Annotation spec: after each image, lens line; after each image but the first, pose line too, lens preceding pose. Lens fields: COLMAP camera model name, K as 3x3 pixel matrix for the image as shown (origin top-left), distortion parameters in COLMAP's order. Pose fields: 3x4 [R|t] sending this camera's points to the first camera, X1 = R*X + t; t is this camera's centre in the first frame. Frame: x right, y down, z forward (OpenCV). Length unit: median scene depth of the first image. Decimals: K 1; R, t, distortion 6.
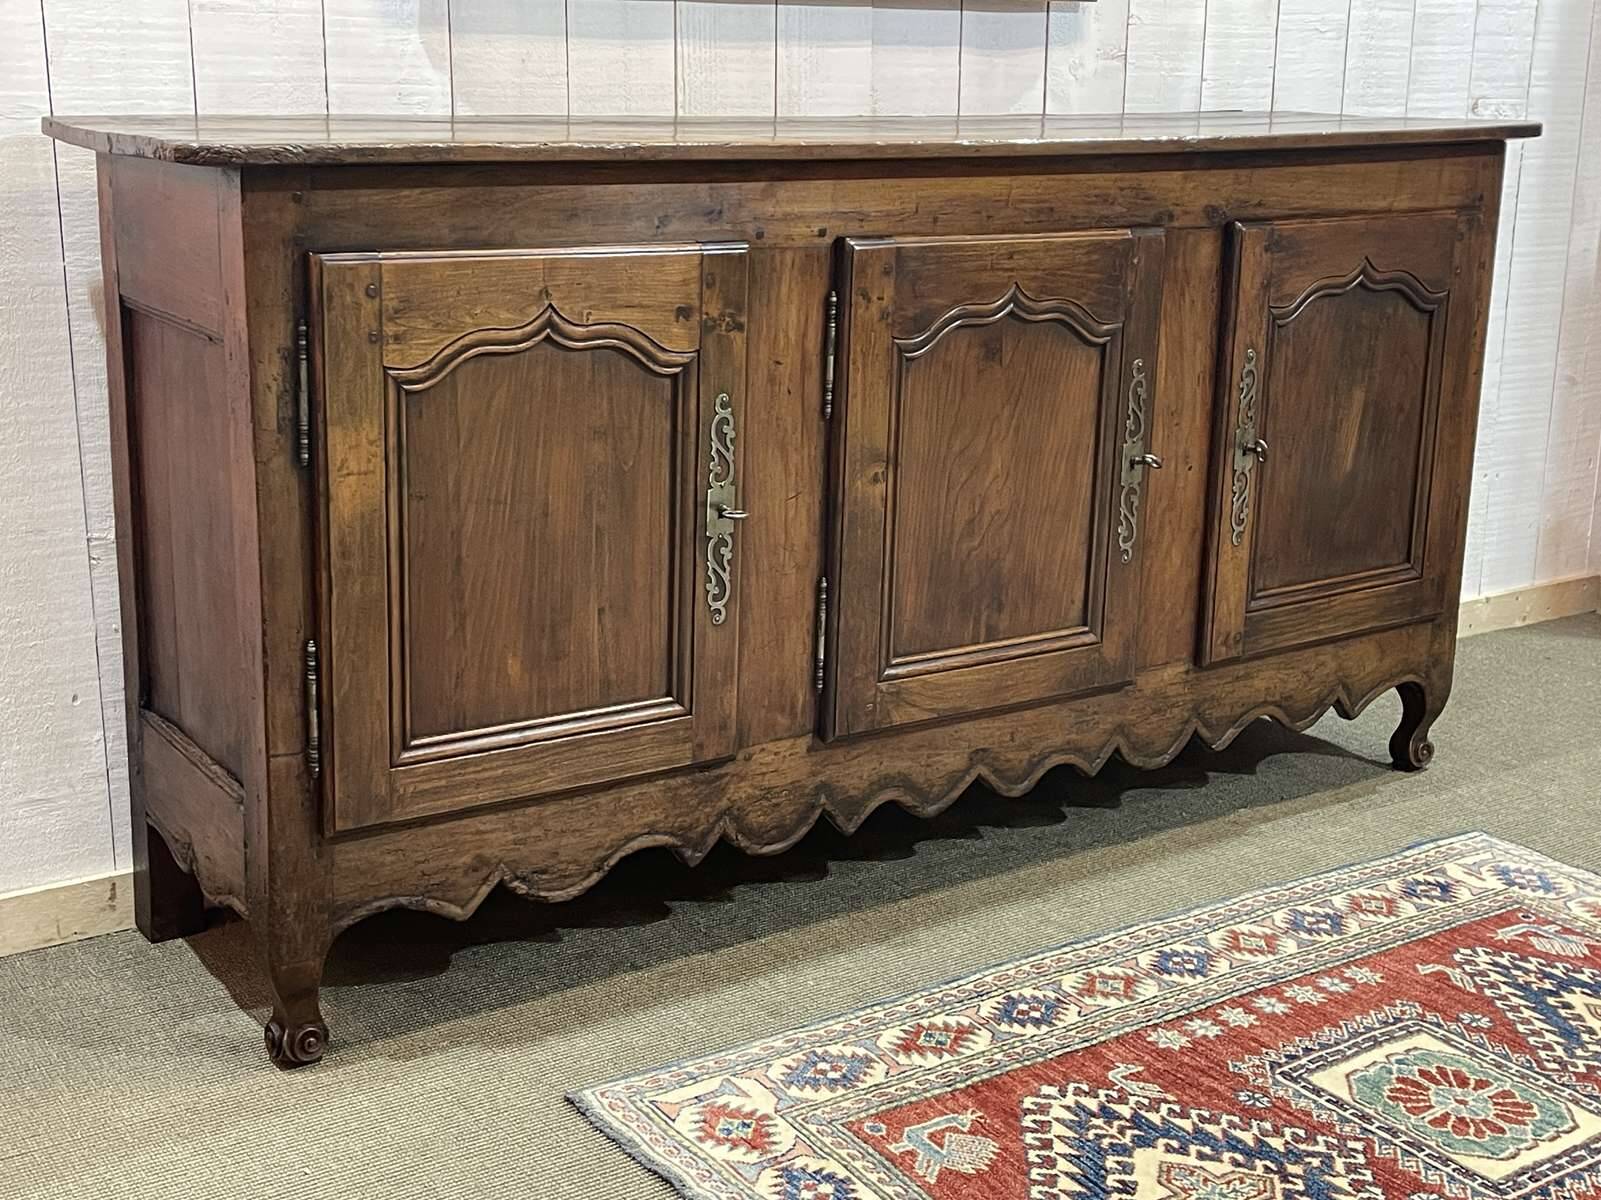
lens RADIAL K [[2103.1, 0, 828.8], [0, 2103.1, 590.9], [0, 0, 1]] dist [0.047792, 0.000000]
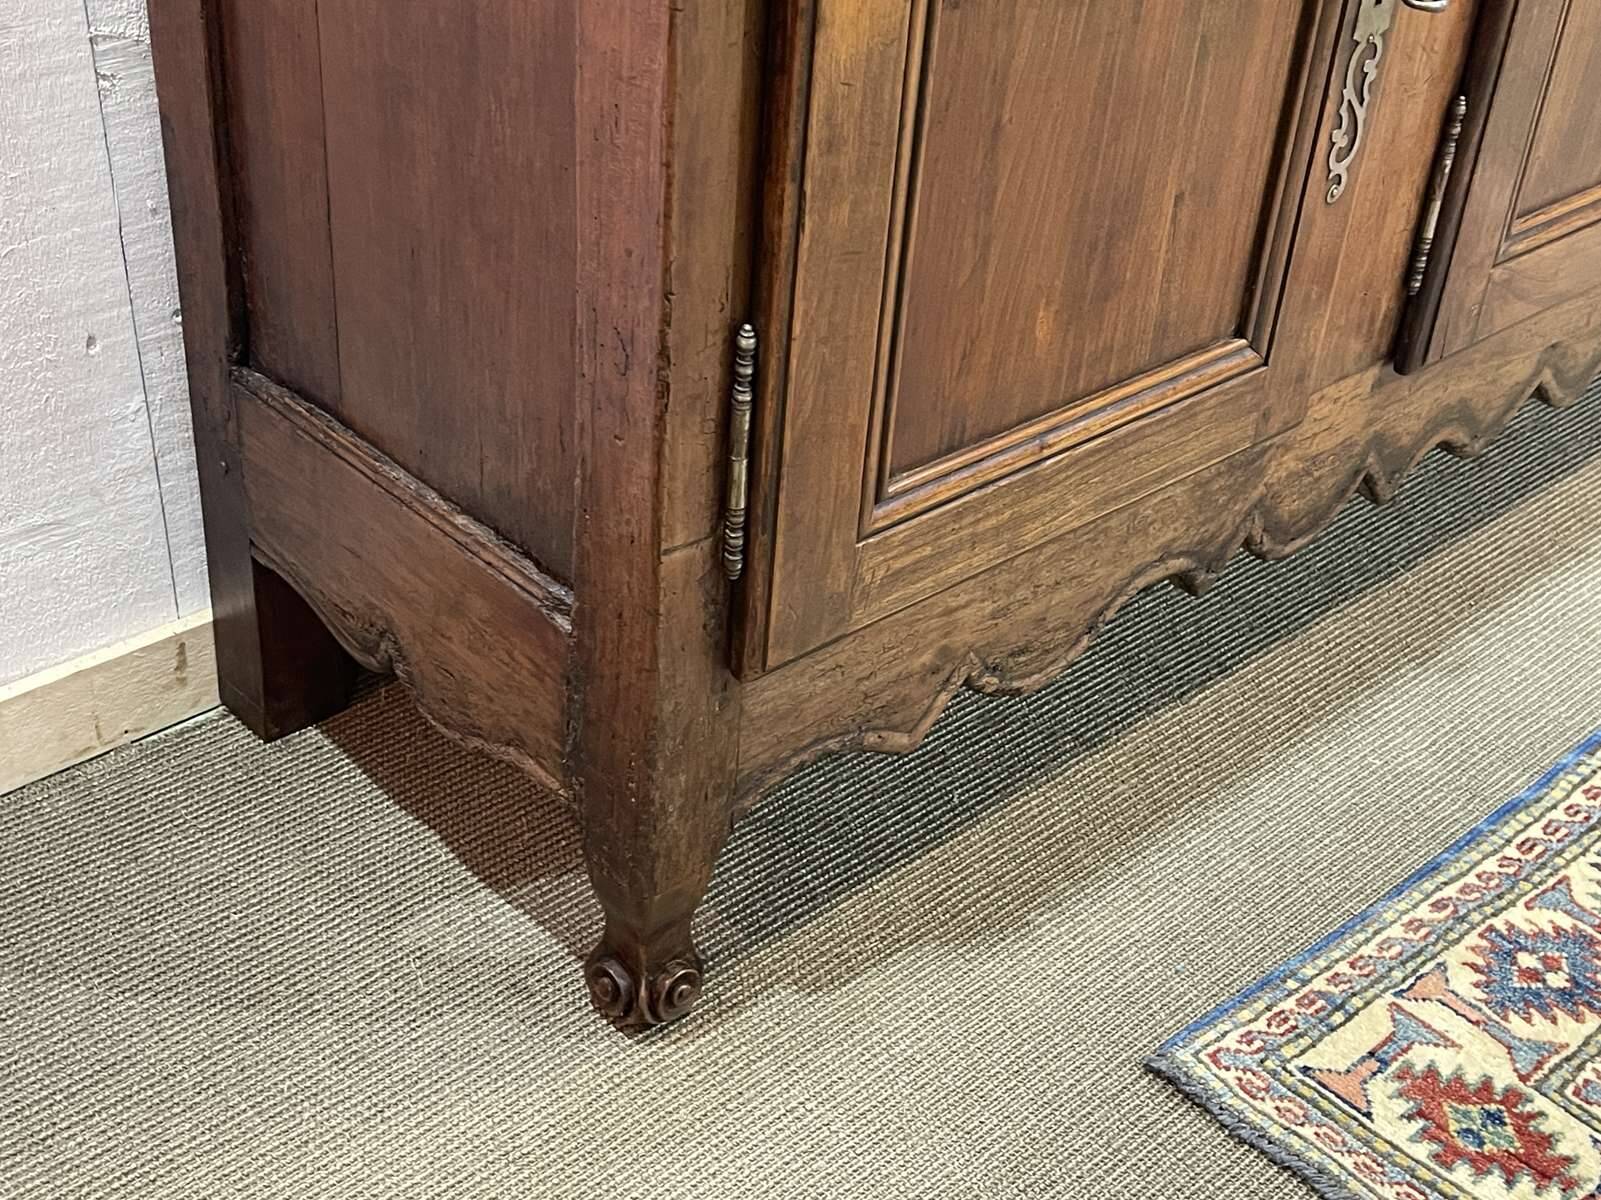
lens RADIAL K [[2103.1, 0, 836.7], [0, 2103.1, 611.0], [0, 0, 1]] dist [0.047792, 0.000000]
pose [[0.987696, -0.052483, 0.147315, -0.256756], [0.001763, 0.945680, 0.325094, -0.060153], [-0.156375, -0.320834, 0.934137, 0.454974]]
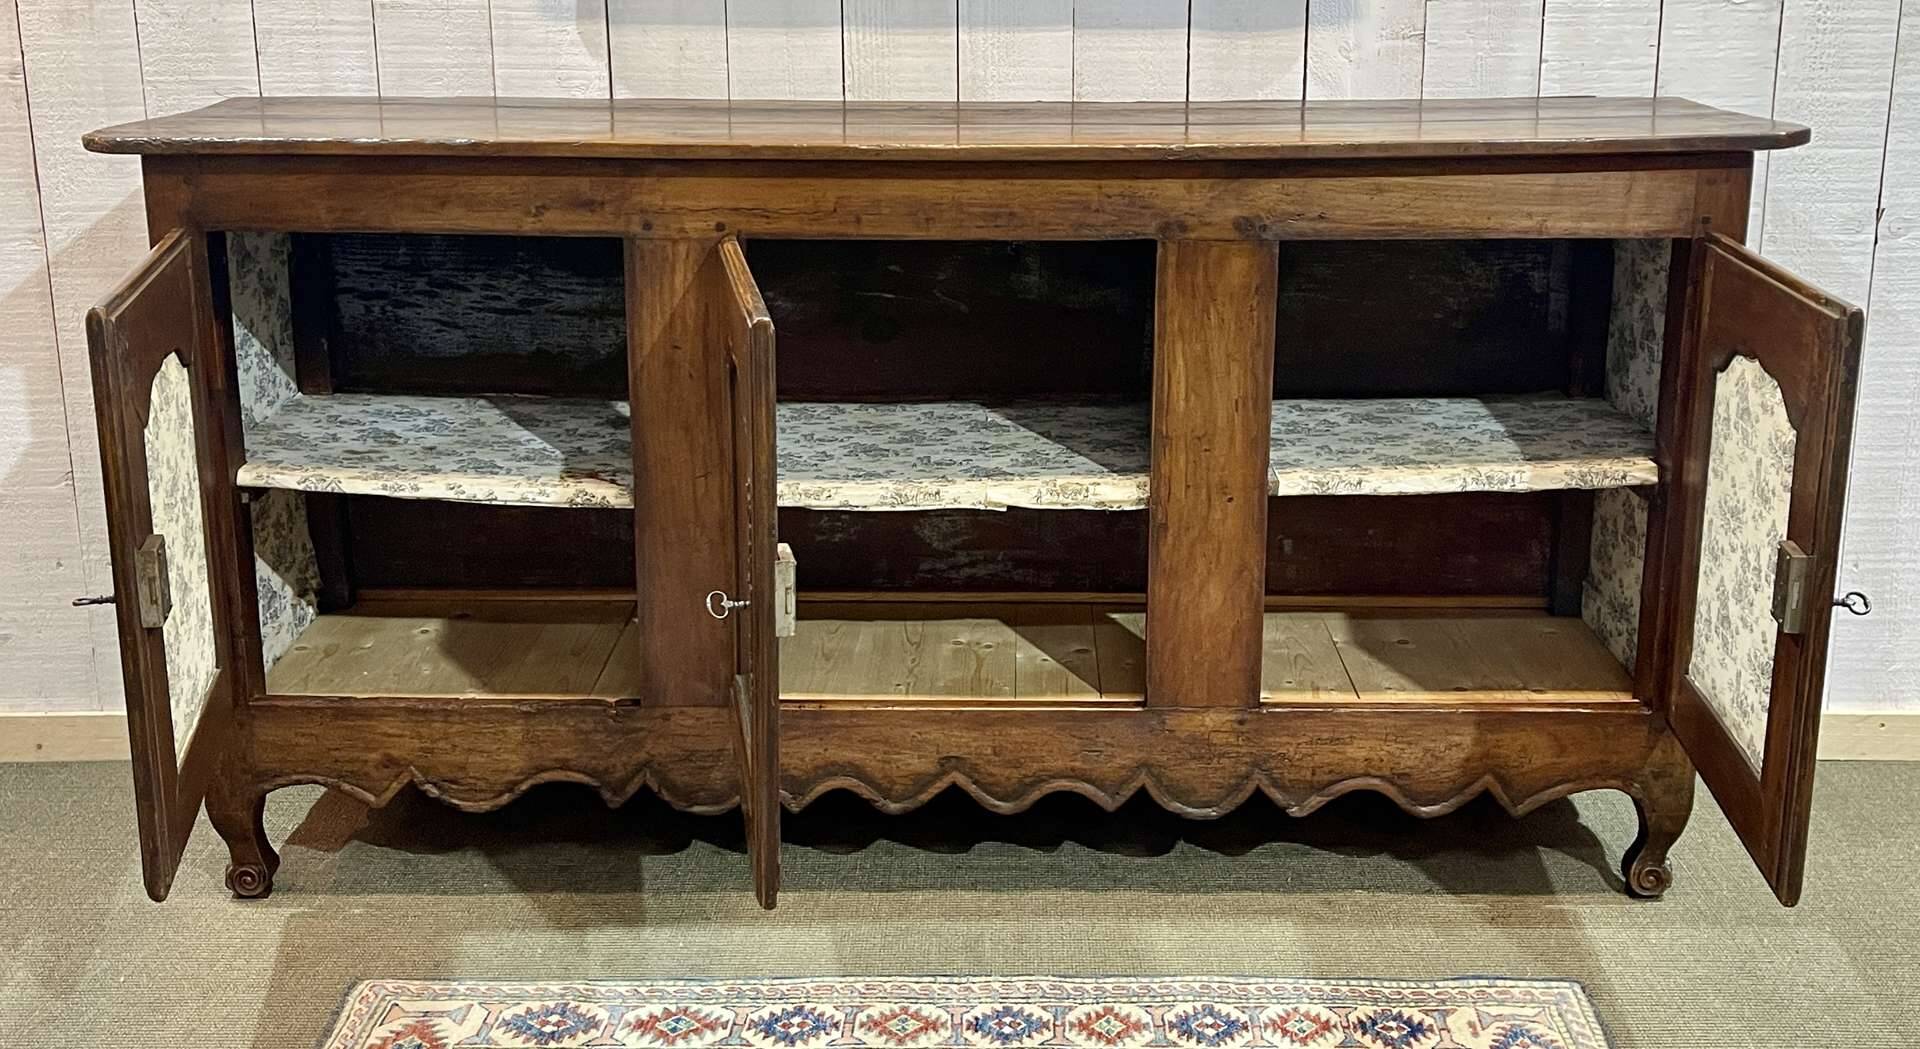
lens RADIAL K [[2104.1, 0, 980.0], [0, 2104.1, 437.6], [0, 0, 1]] dist [0.039534, 0.000000]
pose [[0.822315, 0.118219, -0.556617, 0.660171], [-0.130179, 0.991323, 0.018225, -0.098492], [0.553942, 0.057473, 0.830569, 0.207160]]
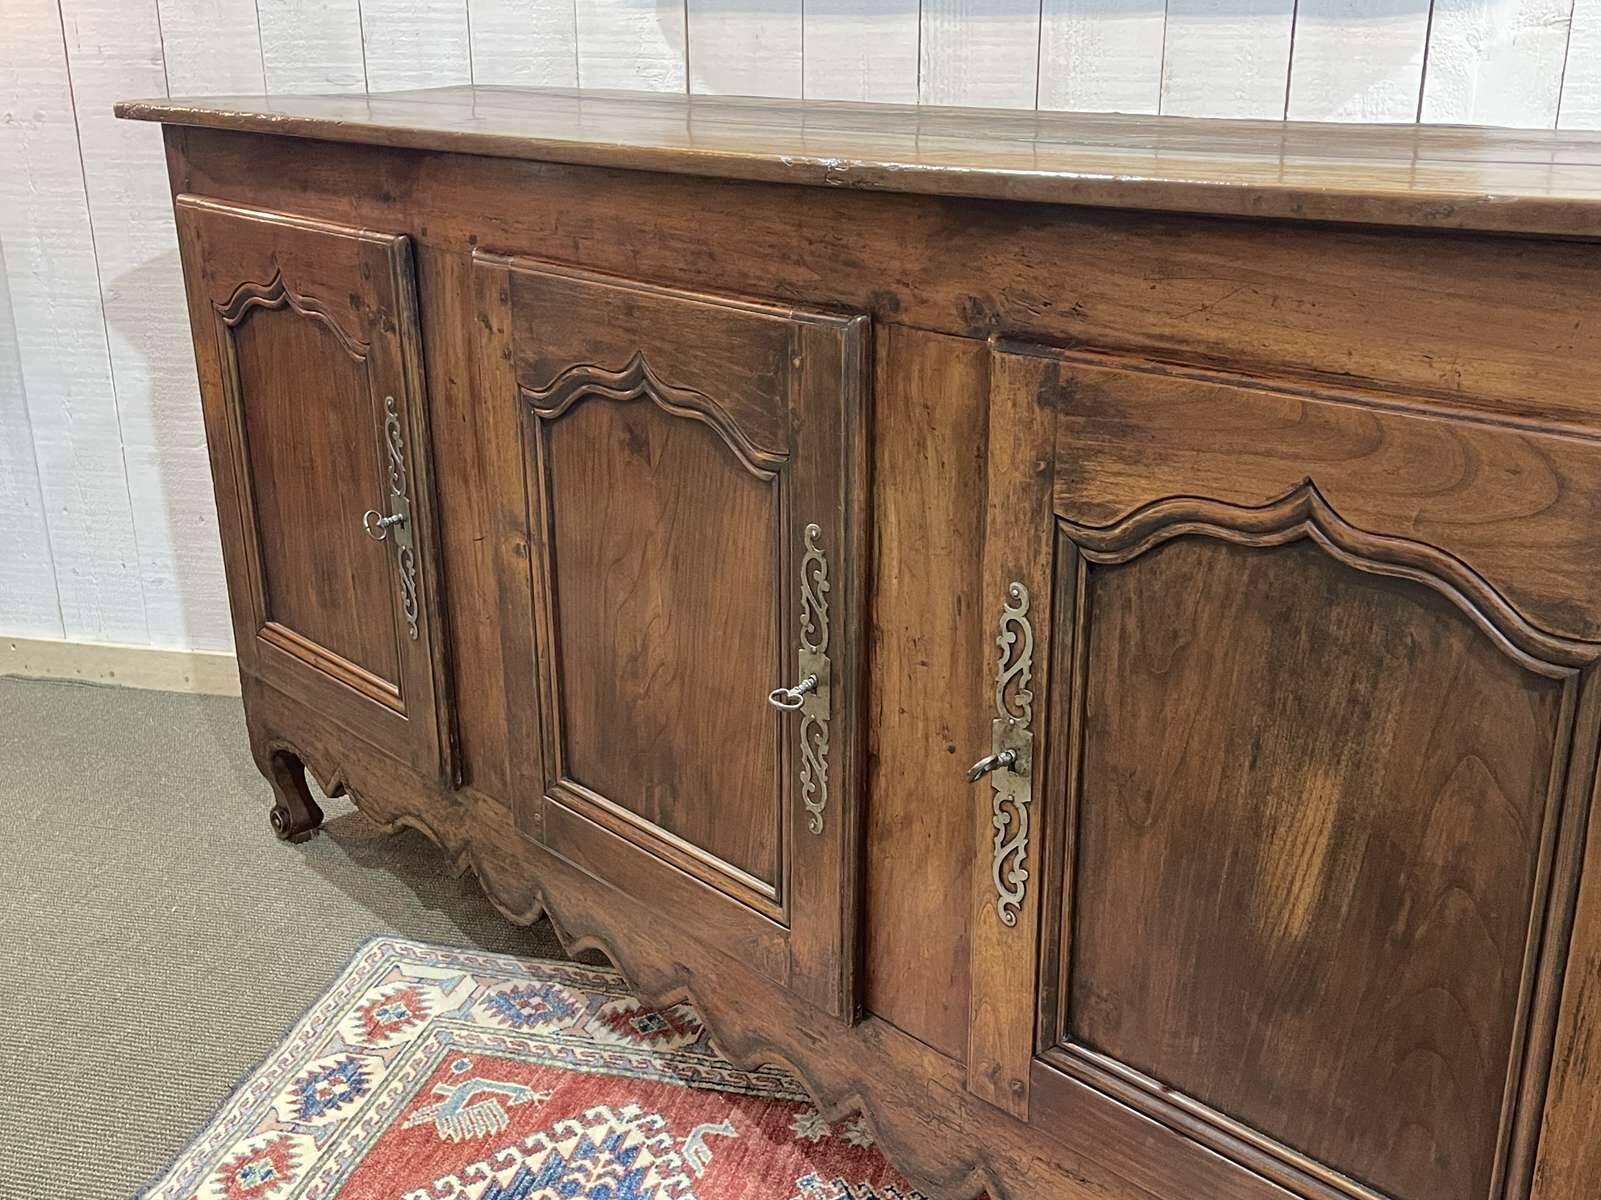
lens RADIAL K [[1699.4, 0, 777.1], [0, 1699.4, 607.9], [0, 0, 1]] dist [0.040894, 0.000000]
pose [[0.138158, 0.302690, -0.943022, 0.664910], [-0.242889, 0.933432, 0.264027, -0.230979], [0.960165, 0.192572, 0.202481, 0.962409]]
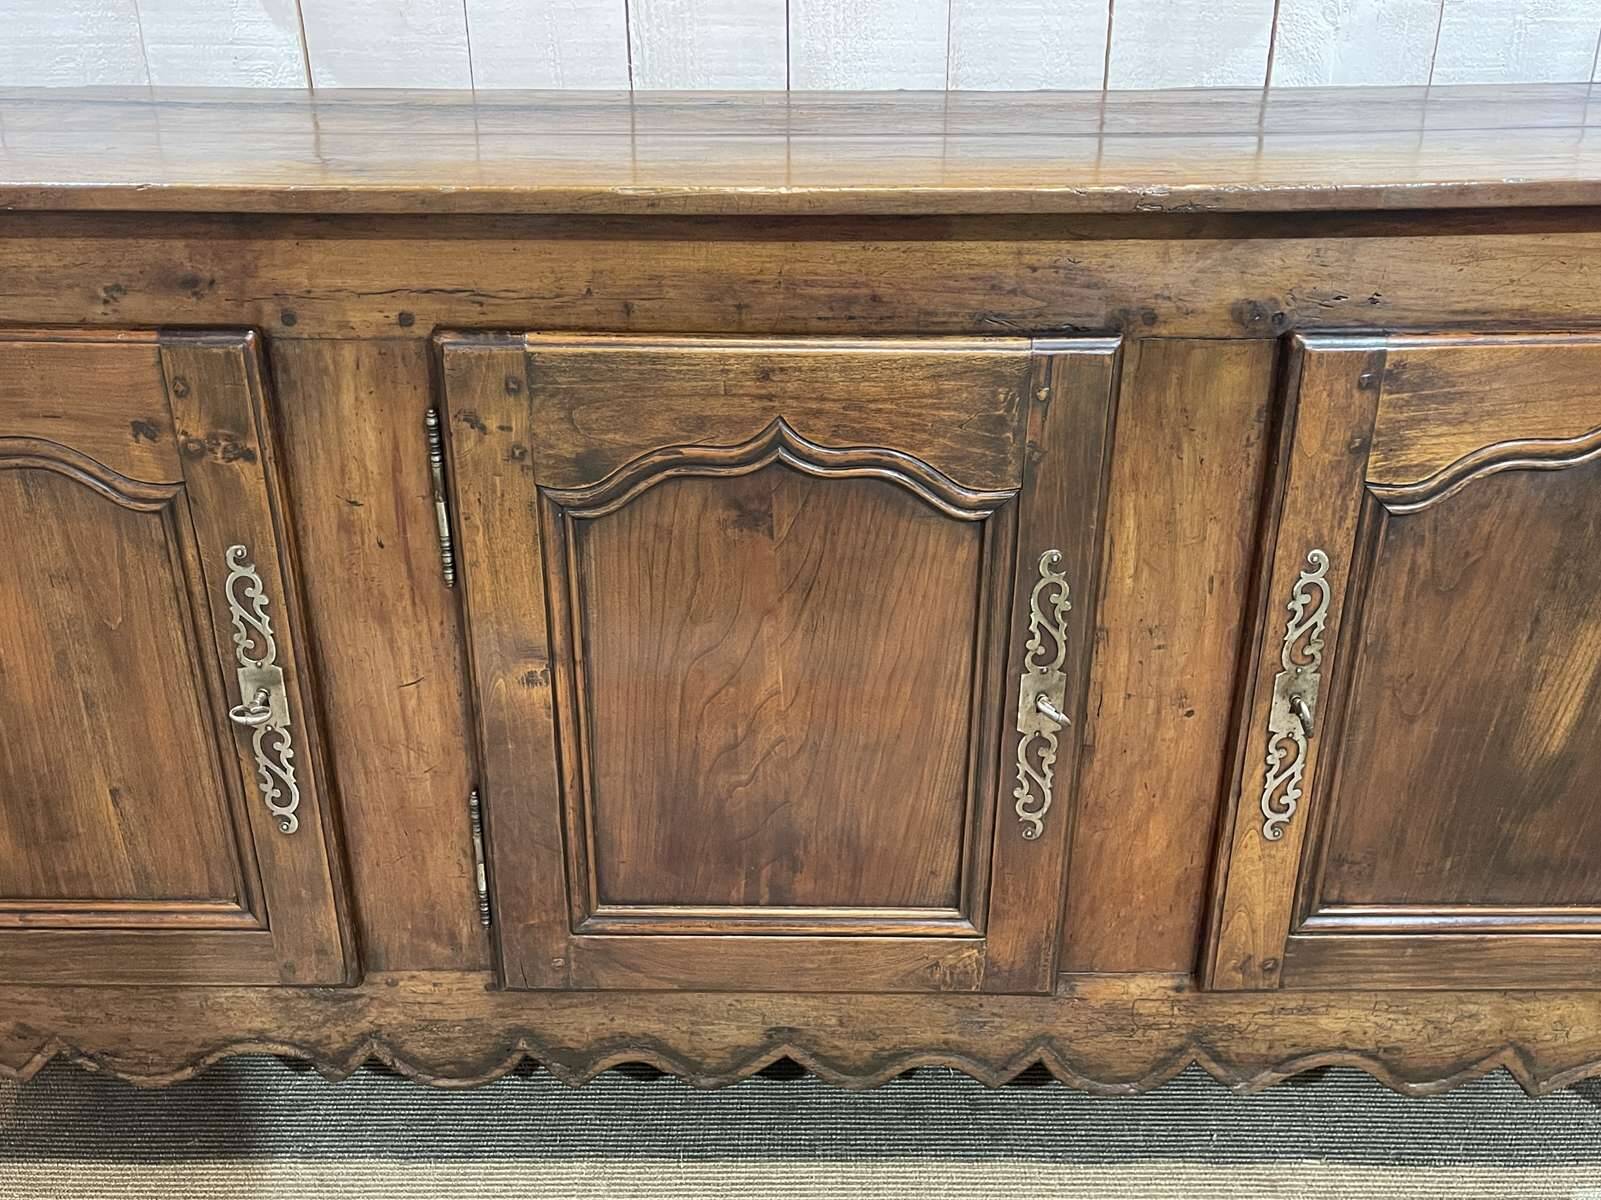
lens RADIAL K [[1481.2, 0, 800.3], [0, 1481.2, 600.5], [0, 0, 1]] dist [0.024329, 0.000000]
pose [[0.819957, 0.224314, -0.526644, 0.338828], [-0.128366, 0.968645, 0.212718, -0.190446], [0.557846, -0.106817, 0.823042, 0.653735]]
